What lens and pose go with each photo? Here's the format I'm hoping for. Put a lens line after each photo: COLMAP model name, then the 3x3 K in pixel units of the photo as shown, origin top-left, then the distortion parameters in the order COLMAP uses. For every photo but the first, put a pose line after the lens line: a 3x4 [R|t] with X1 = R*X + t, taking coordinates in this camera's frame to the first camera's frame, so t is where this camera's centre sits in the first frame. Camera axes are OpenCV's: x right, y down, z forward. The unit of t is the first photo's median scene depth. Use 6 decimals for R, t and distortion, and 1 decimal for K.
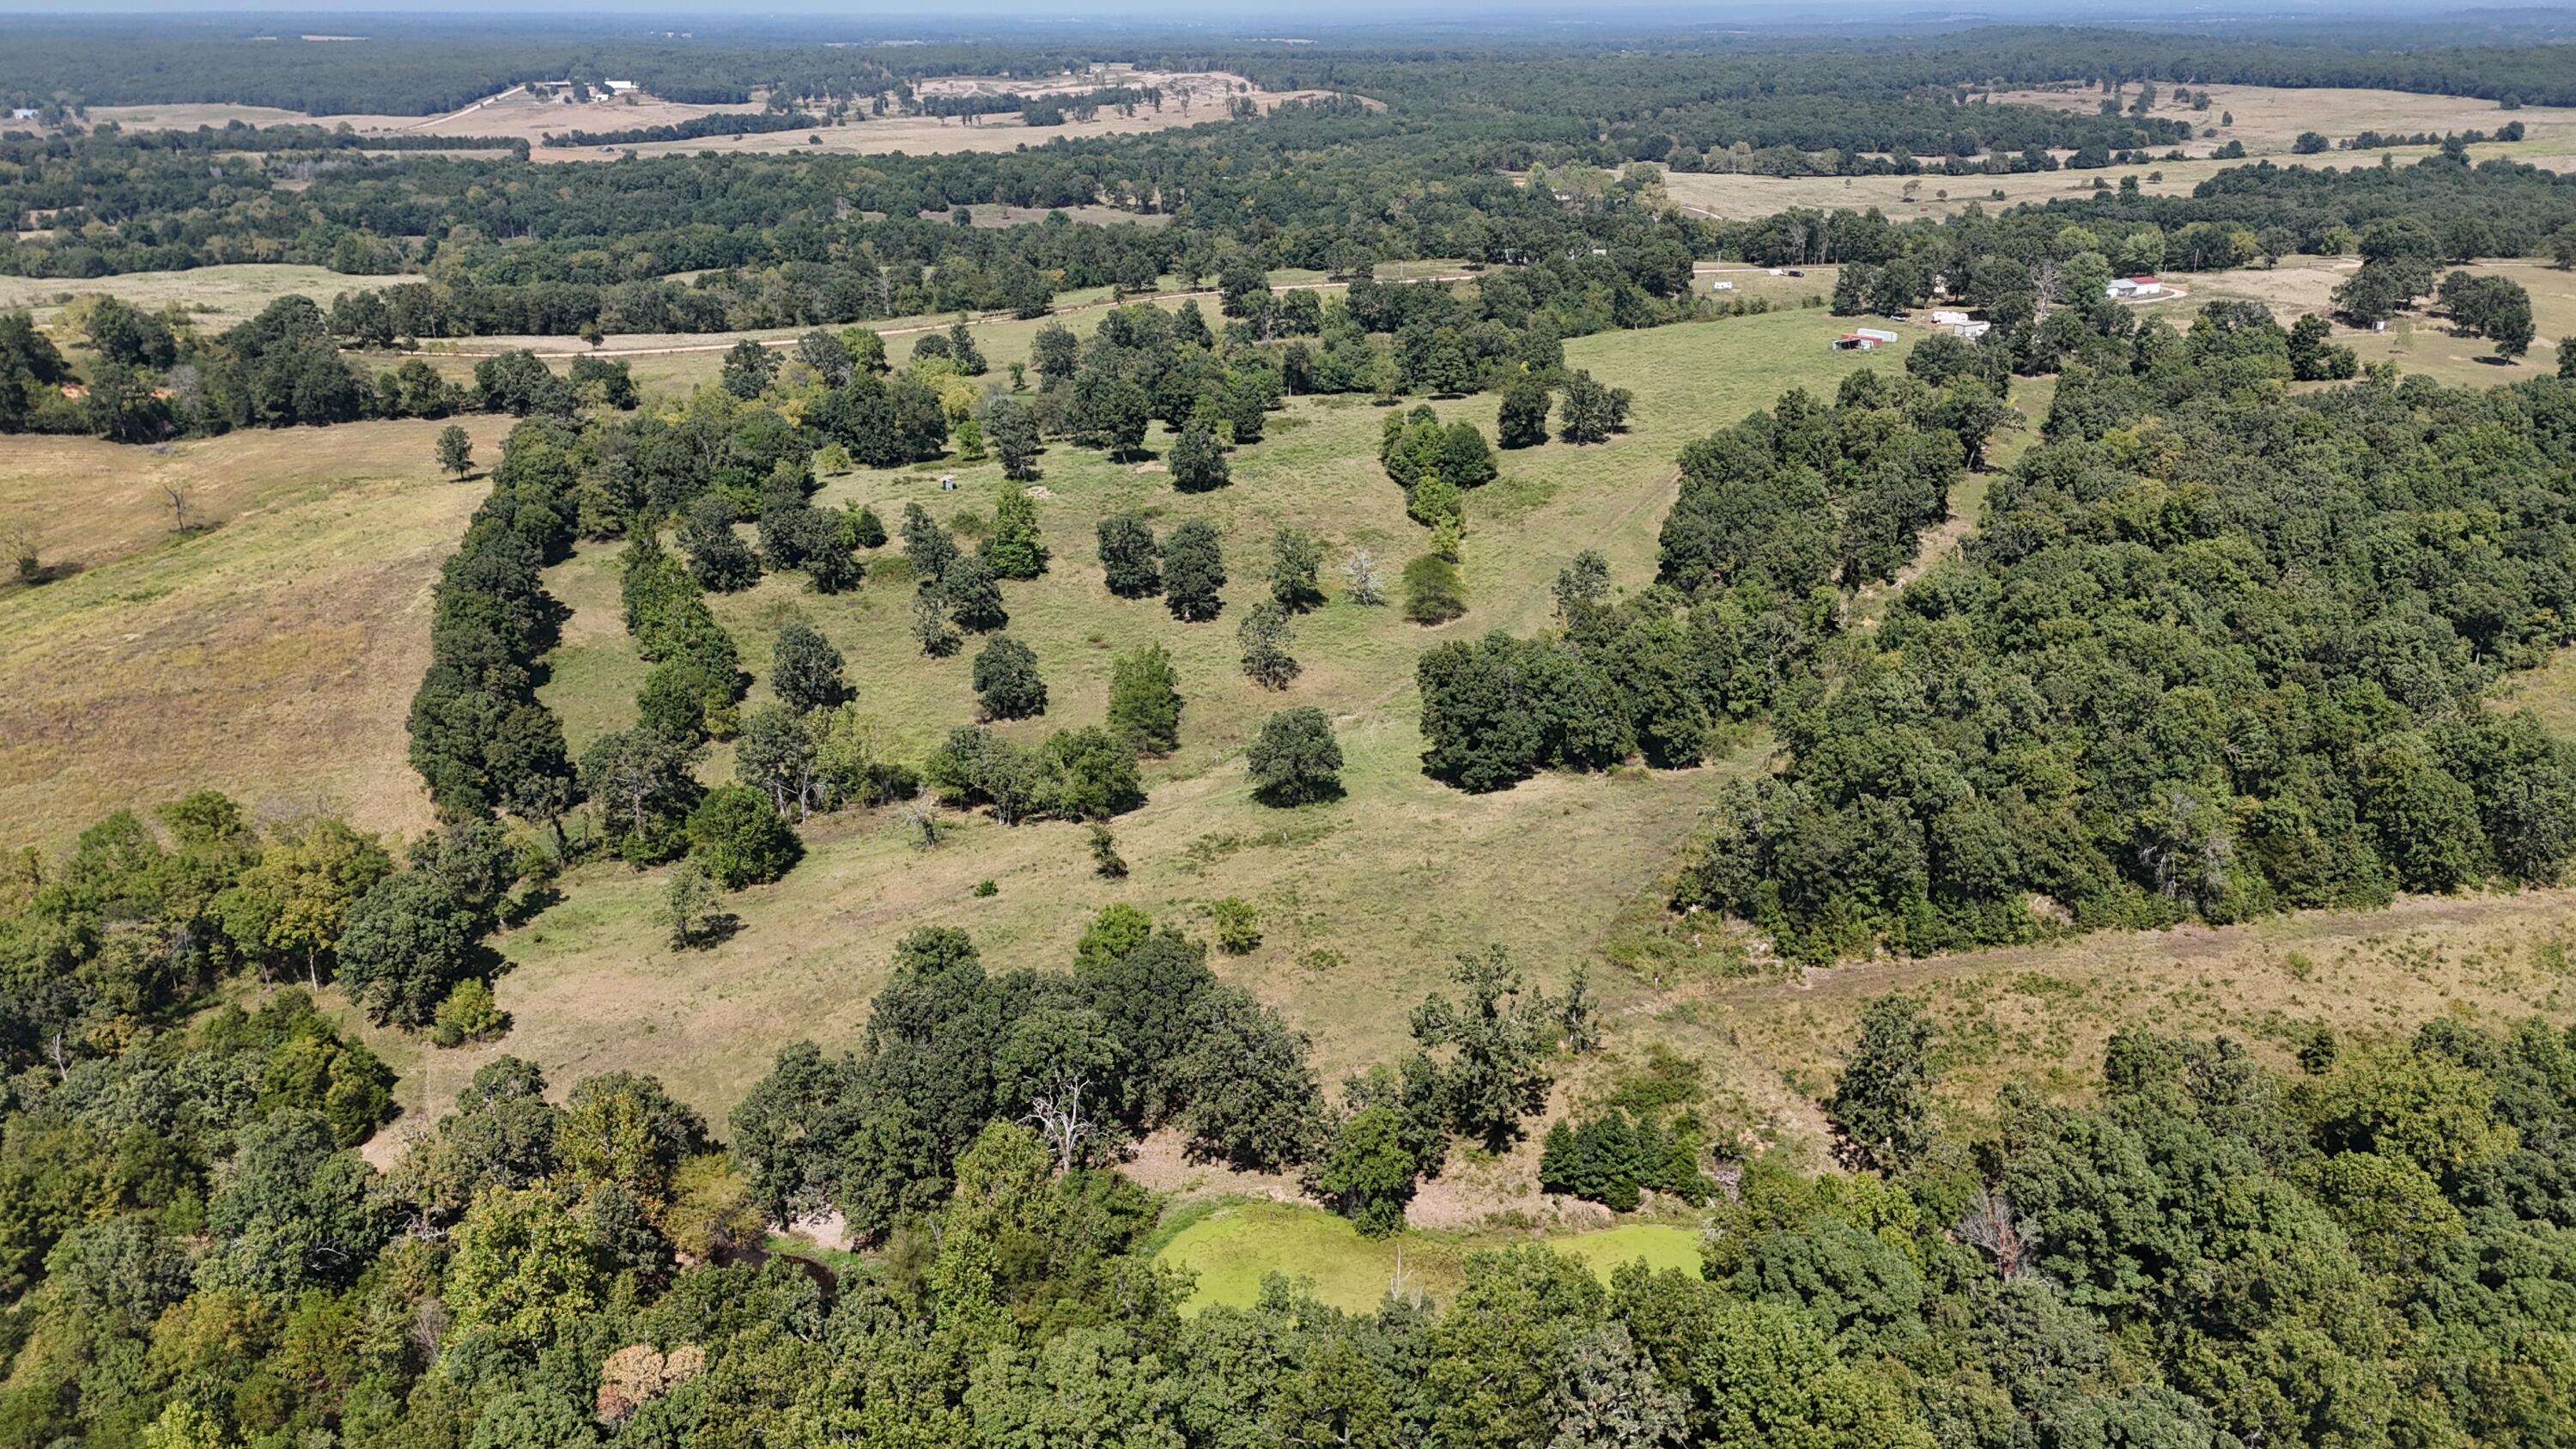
lens RADIAL K [[1907.3, 0, 1282.0], [0, 1907.3, 712.3], [0, 0, 1]] dist [0.088202, -0.092147]
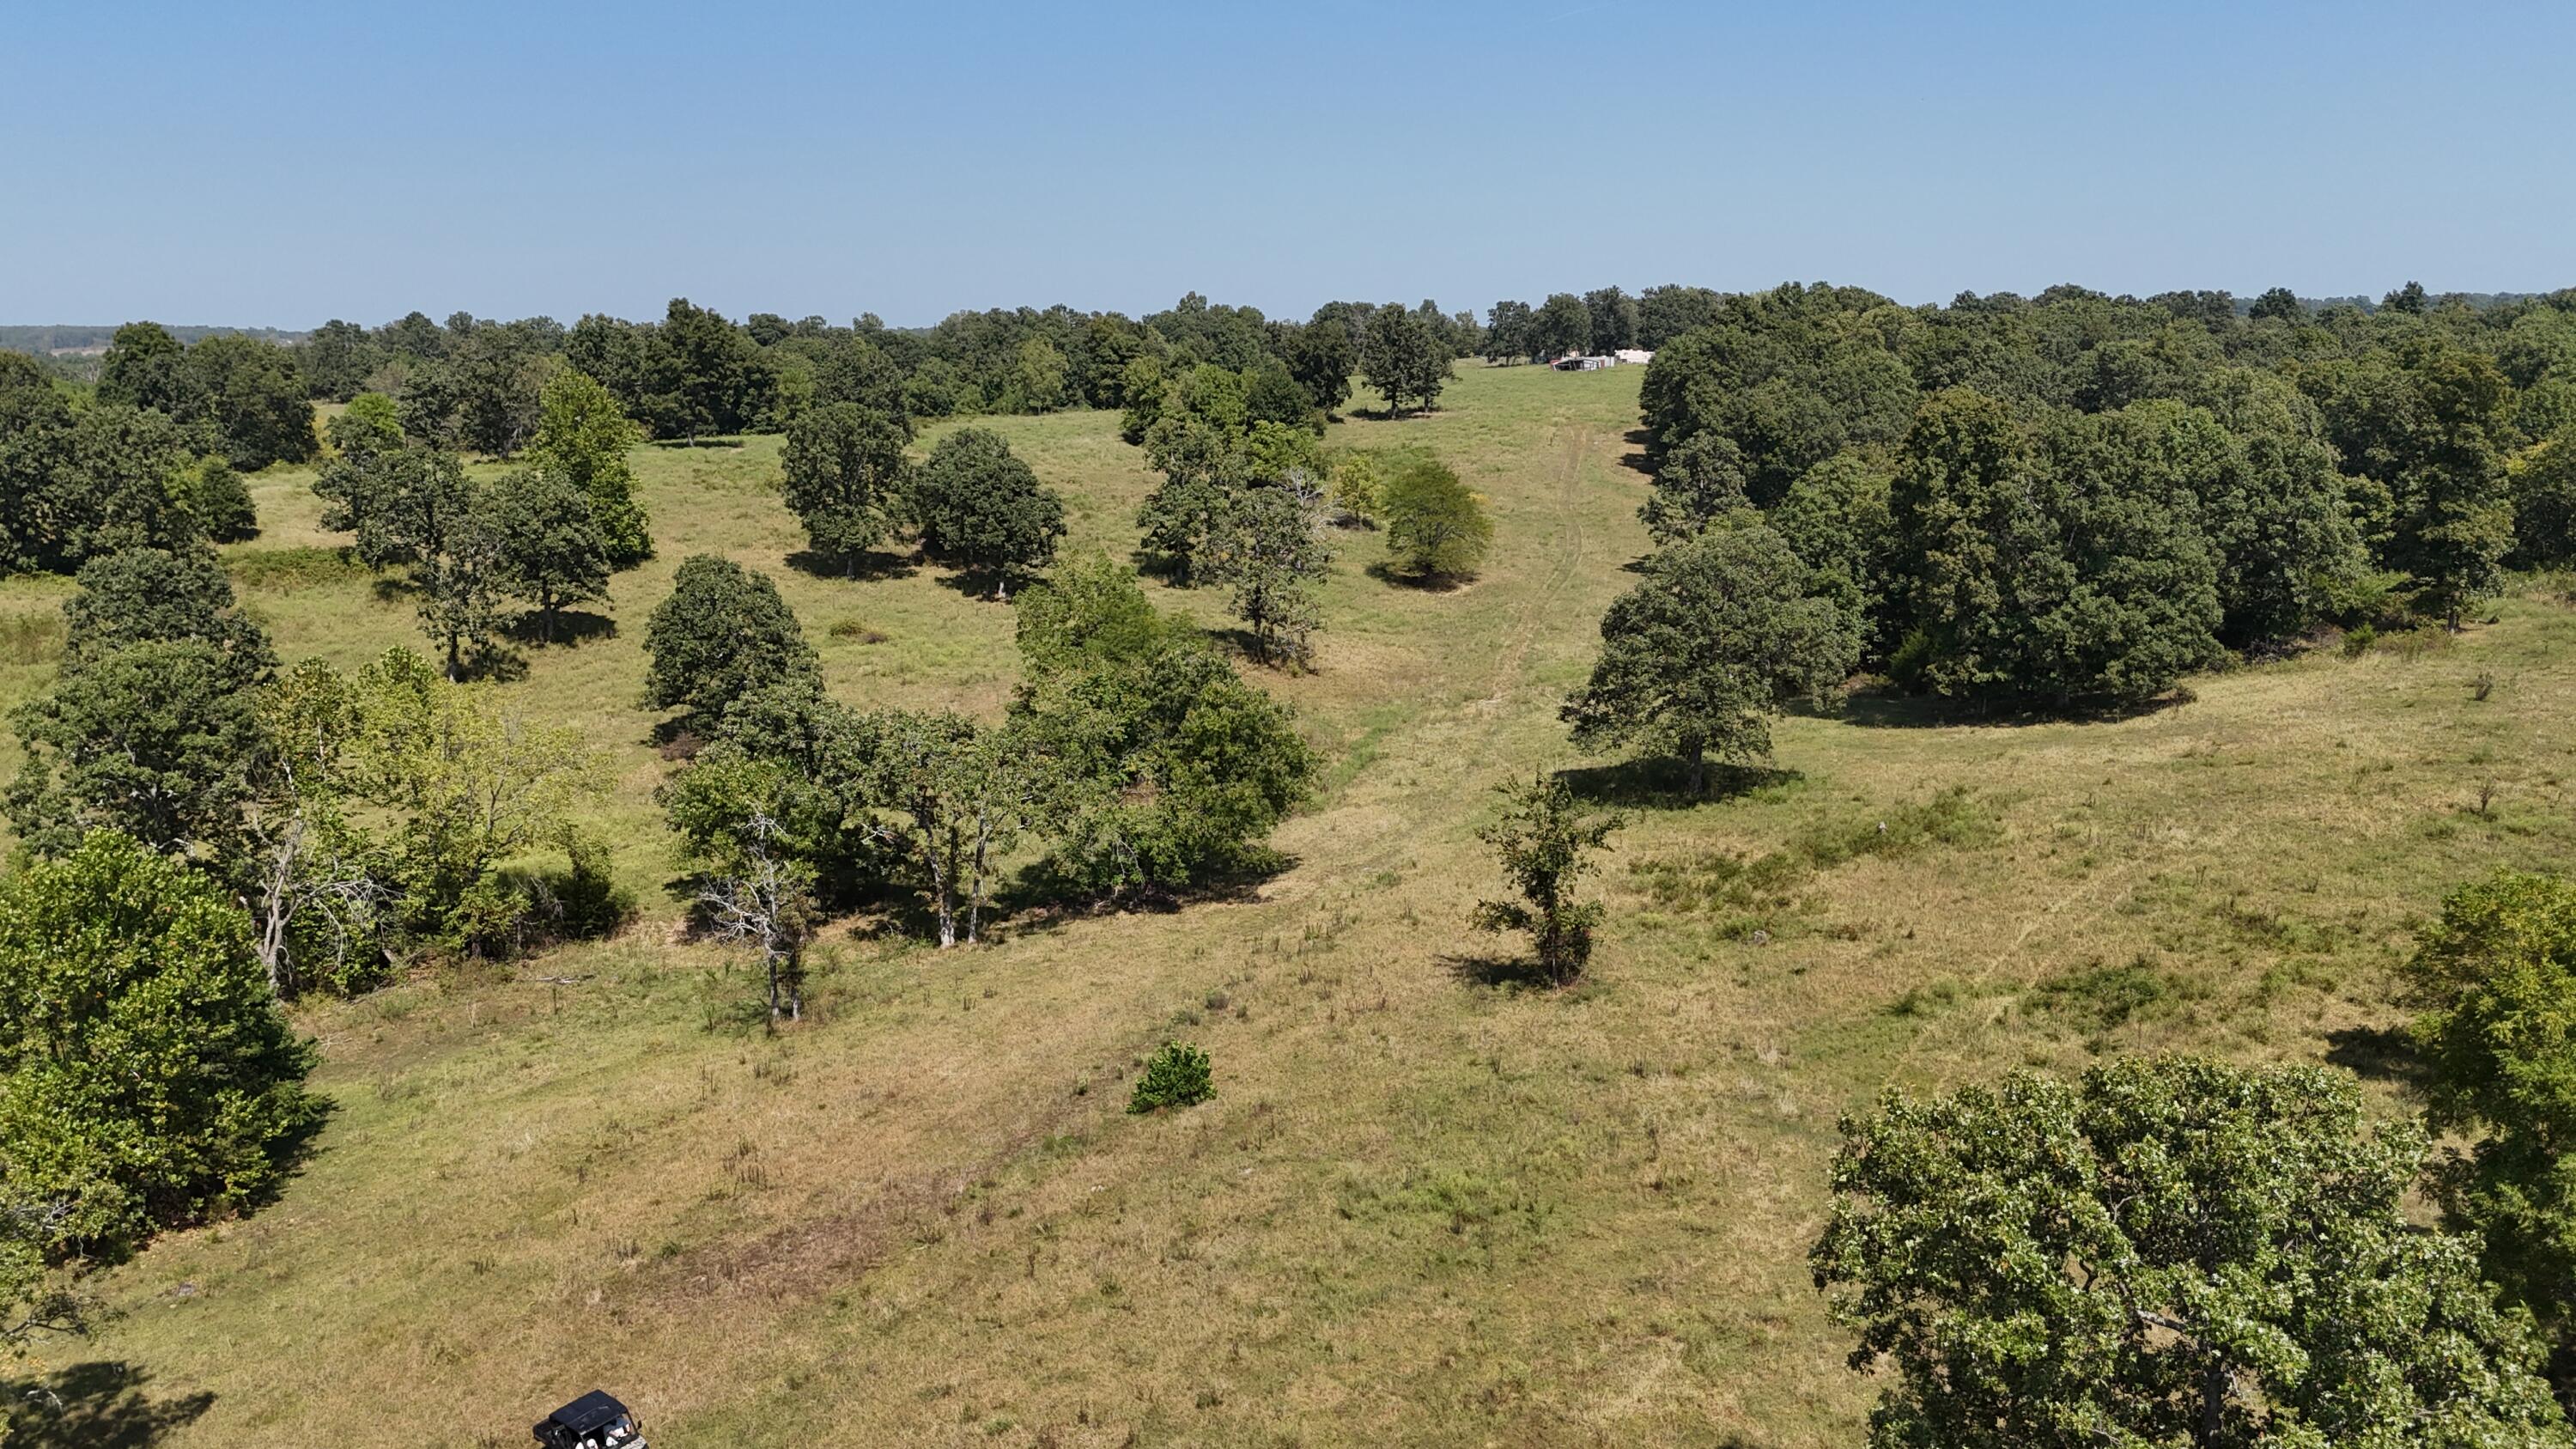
lens RADIAL K [[1907.3, 0, 1291.1], [0, 1907.3, 722.1], [0, 0, 1]] dist [0.088202, -0.092147]
pose [[0.921847, -0.071022, 0.380991, -0.184637], [0.130961, 0.982323, -0.133754, 0.061781], [-0.364757, 0.173196, 0.914853, 0.560097]]
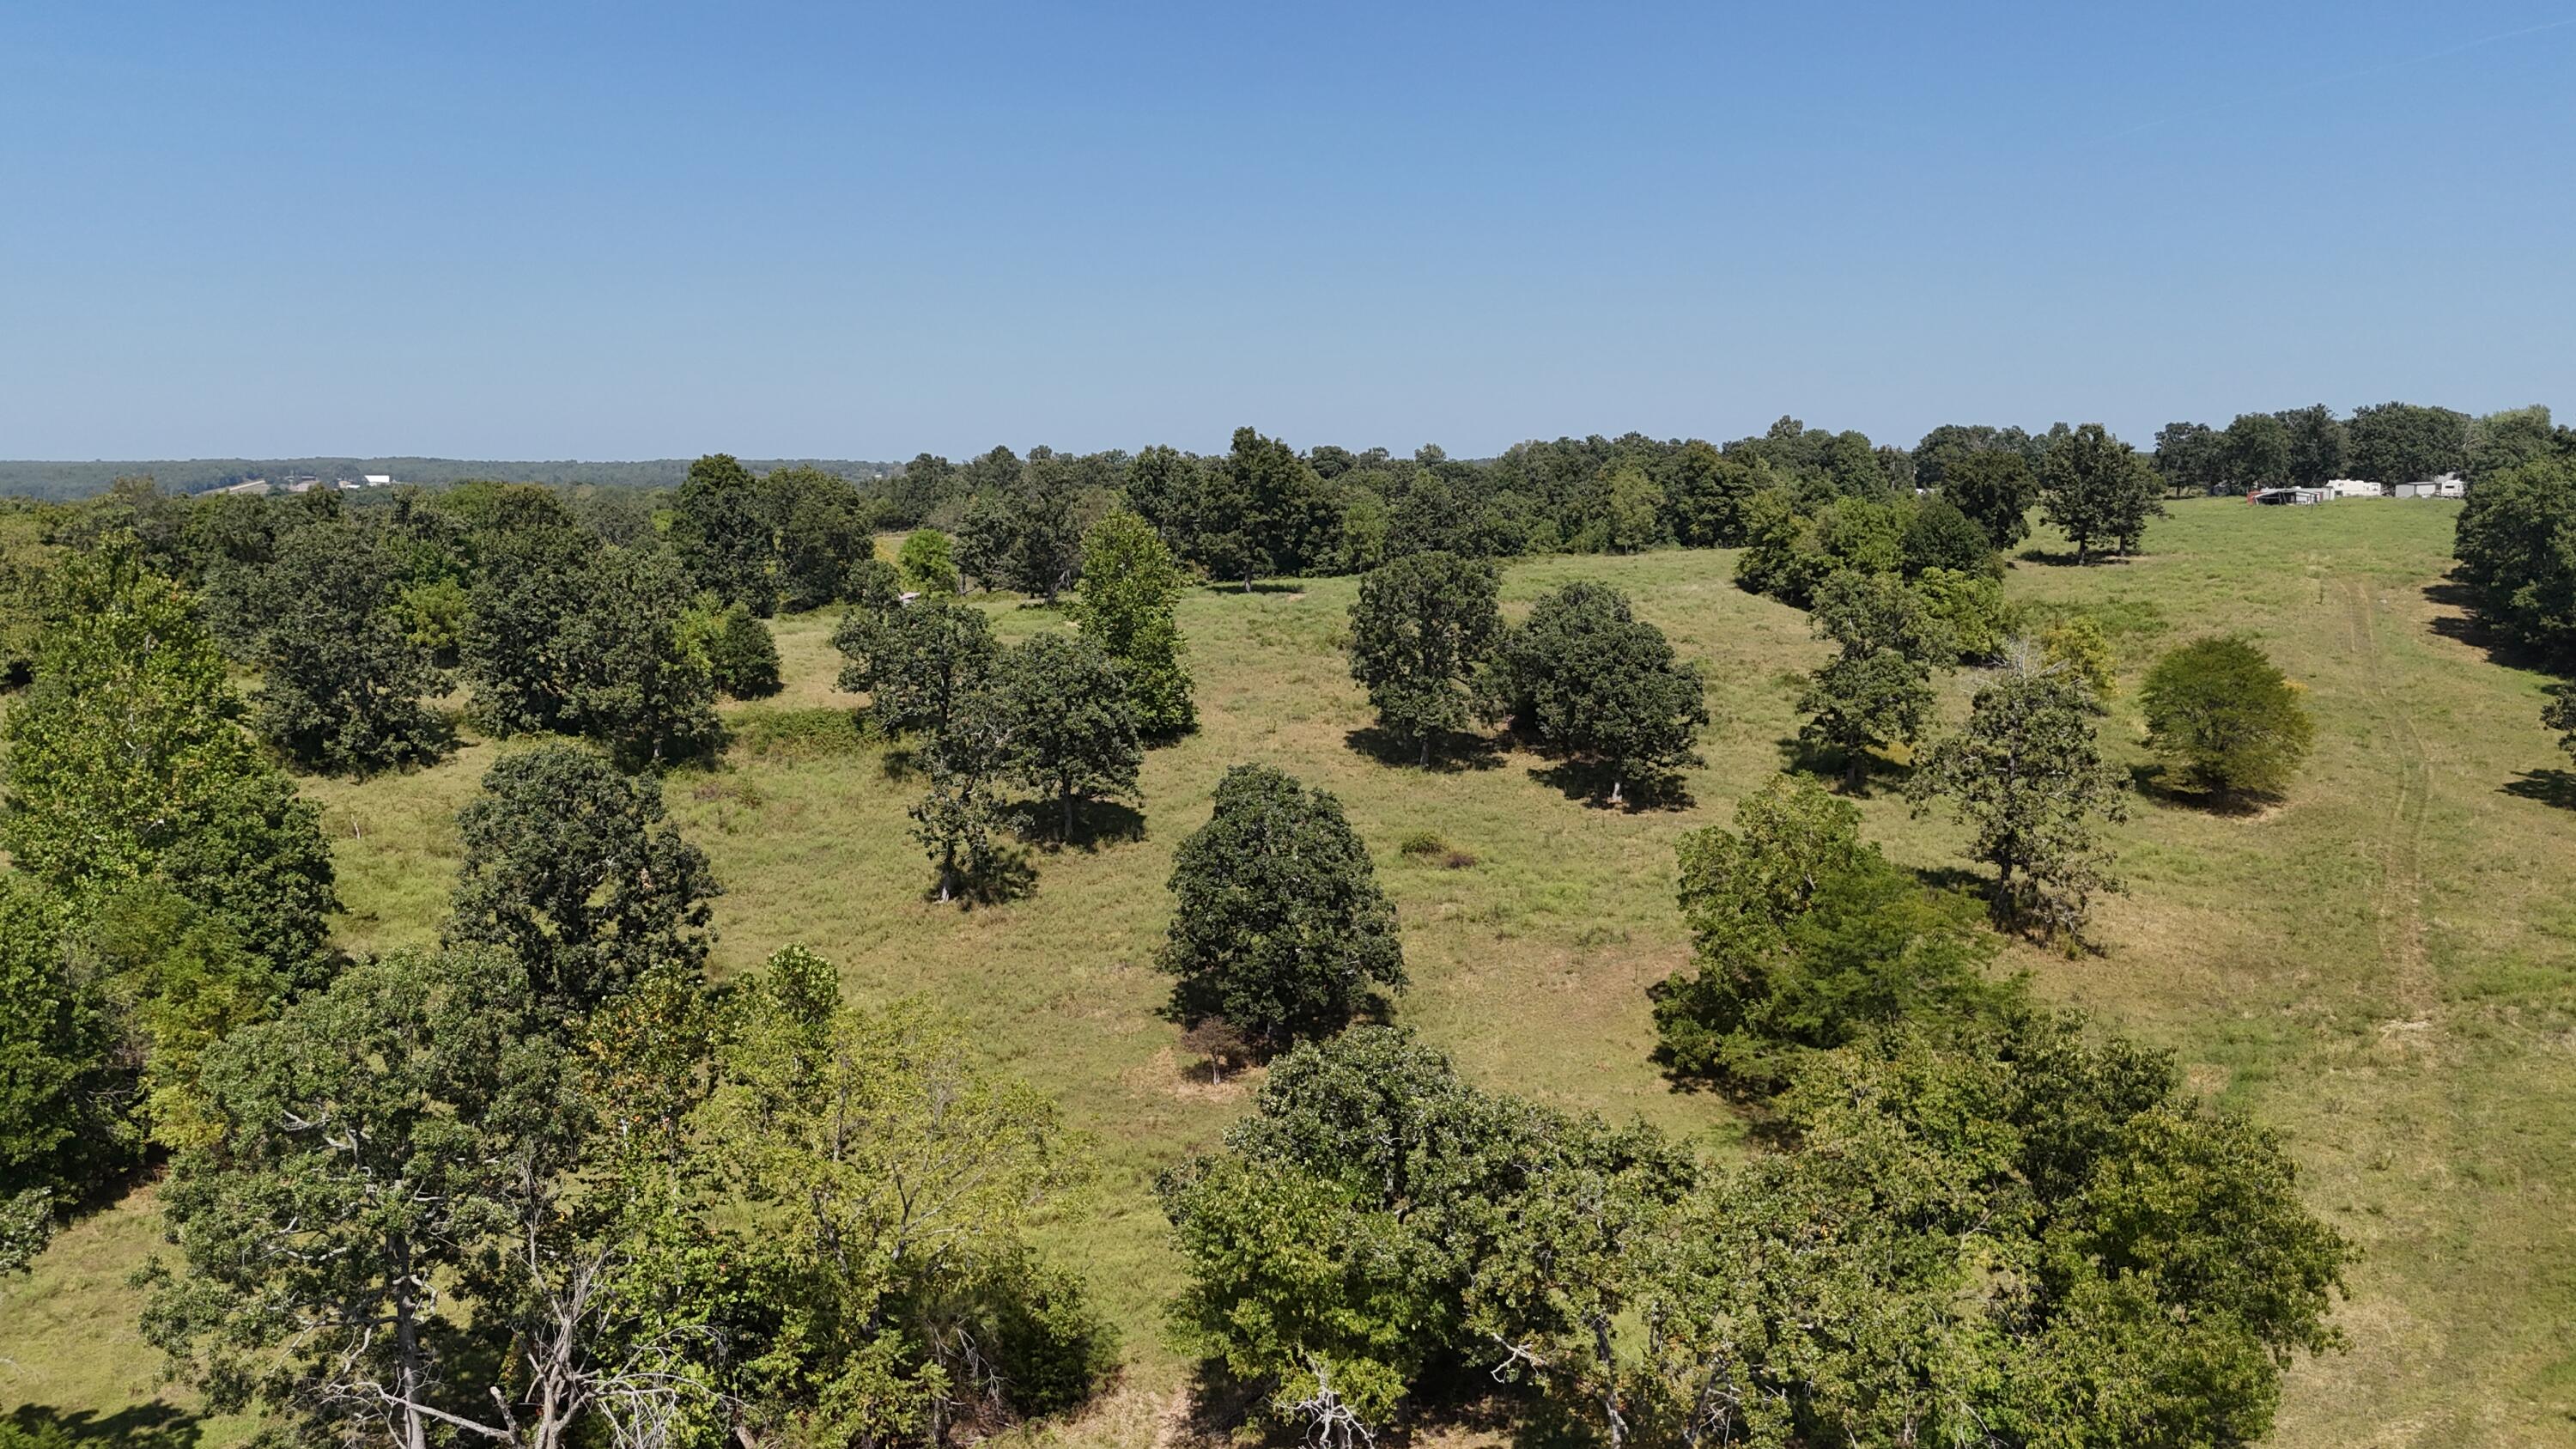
lens RADIAL K [[1907.3, 0, 1282.4], [0, 1907.3, 730.2], [0, 0, 1]] dist [0.088202, -0.092147]
pose [[0.993333, -0.008953, 0.114935, -0.171100], [0.033898, 0.975589, -0.216972, 0.016352], [-0.110187, 0.219422, 0.969388, 0.681530]]
